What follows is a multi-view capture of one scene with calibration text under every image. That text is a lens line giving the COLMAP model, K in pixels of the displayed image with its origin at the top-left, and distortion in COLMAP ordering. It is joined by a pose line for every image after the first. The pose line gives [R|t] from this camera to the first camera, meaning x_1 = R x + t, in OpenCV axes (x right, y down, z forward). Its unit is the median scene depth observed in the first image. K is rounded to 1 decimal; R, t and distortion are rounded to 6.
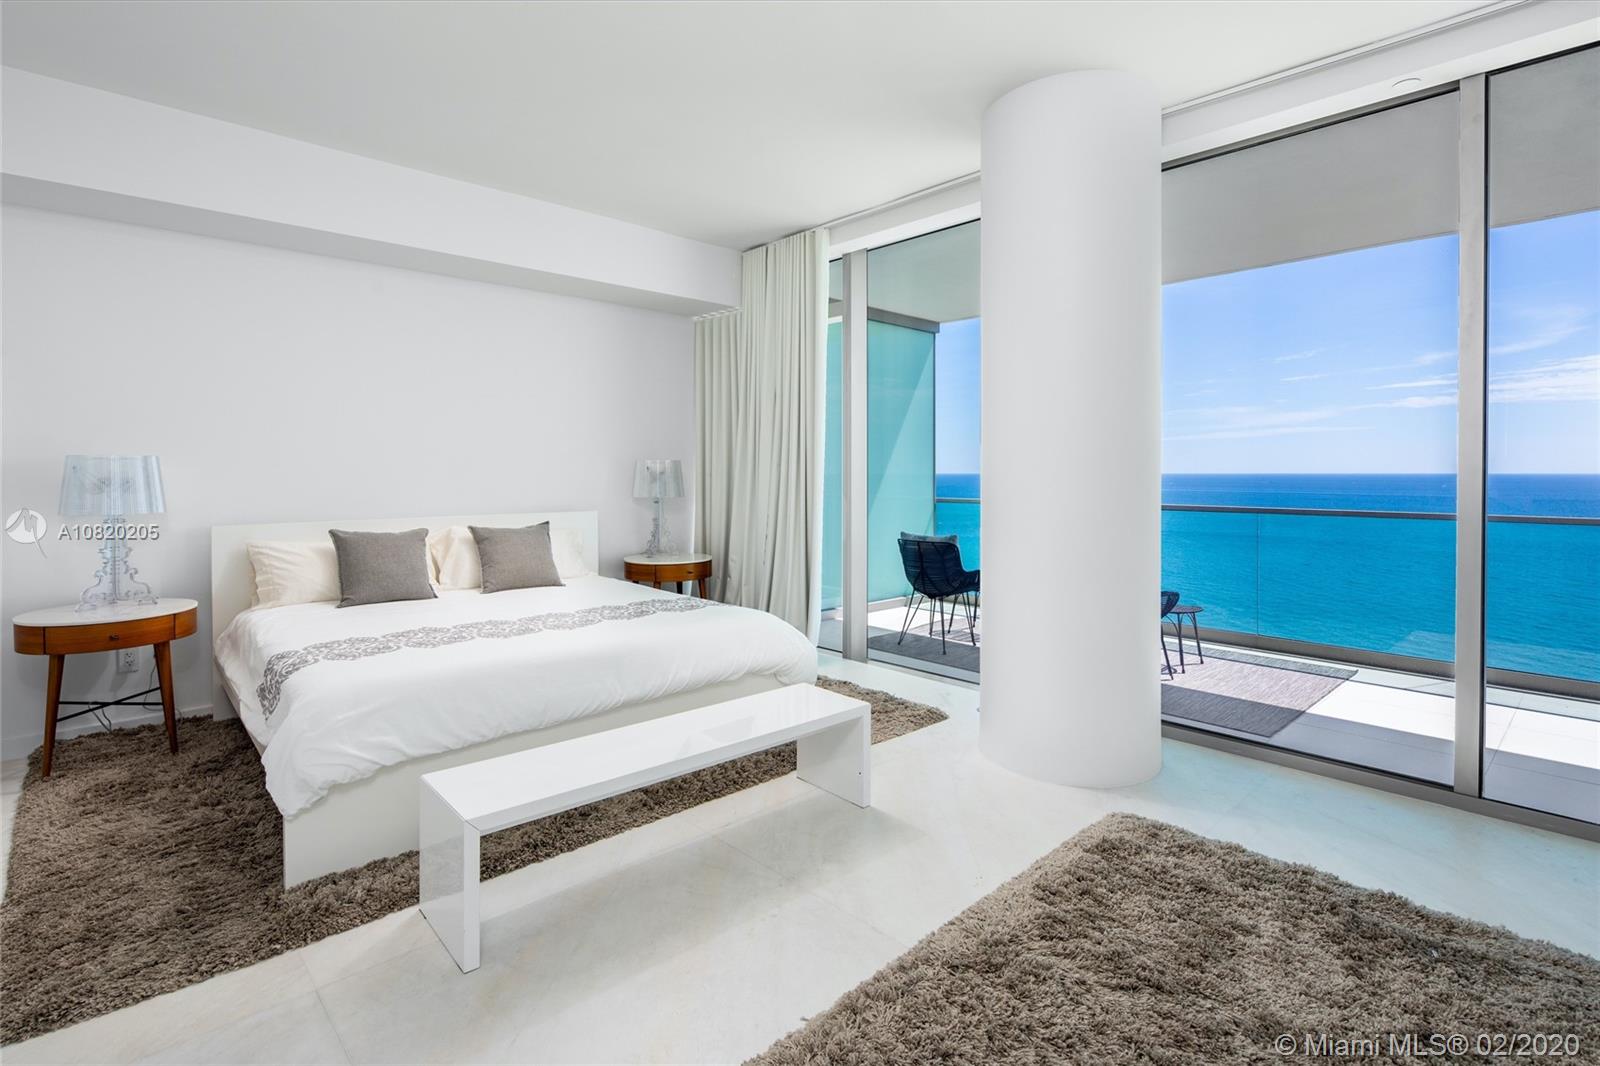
lens RADIAL K [[765.4, 0, 805.6], [0, 765.4, 475.2], [0, 0, 1]] dist [0.001058, 0.000149]
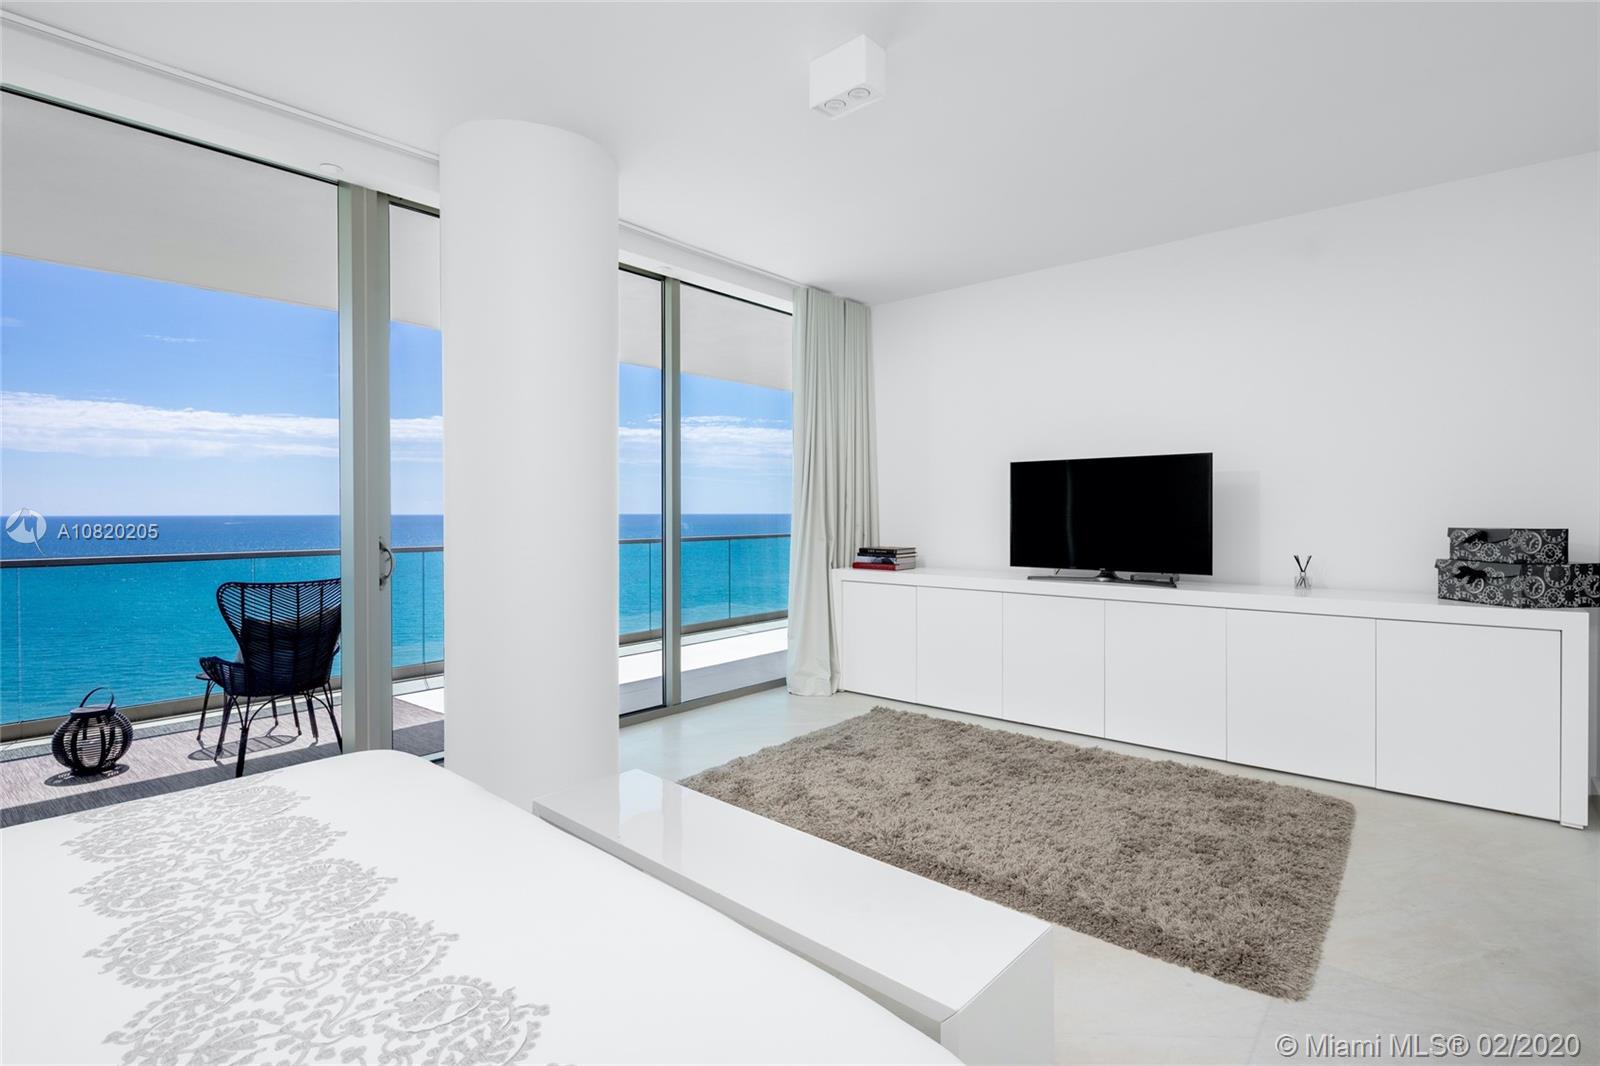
lens RADIAL K [[765.4, 0, 800.1], [0, 765.4, 522.1], [0, 0, 1]] dist [0.001058, 0.000149]
pose [[-0.090830, -0.014534, 0.995760, -0.796158], [0.007659, 0.999854, 0.015293, -0.005990], [-0.995837, 0.009015, -0.090705, 0.830392]]
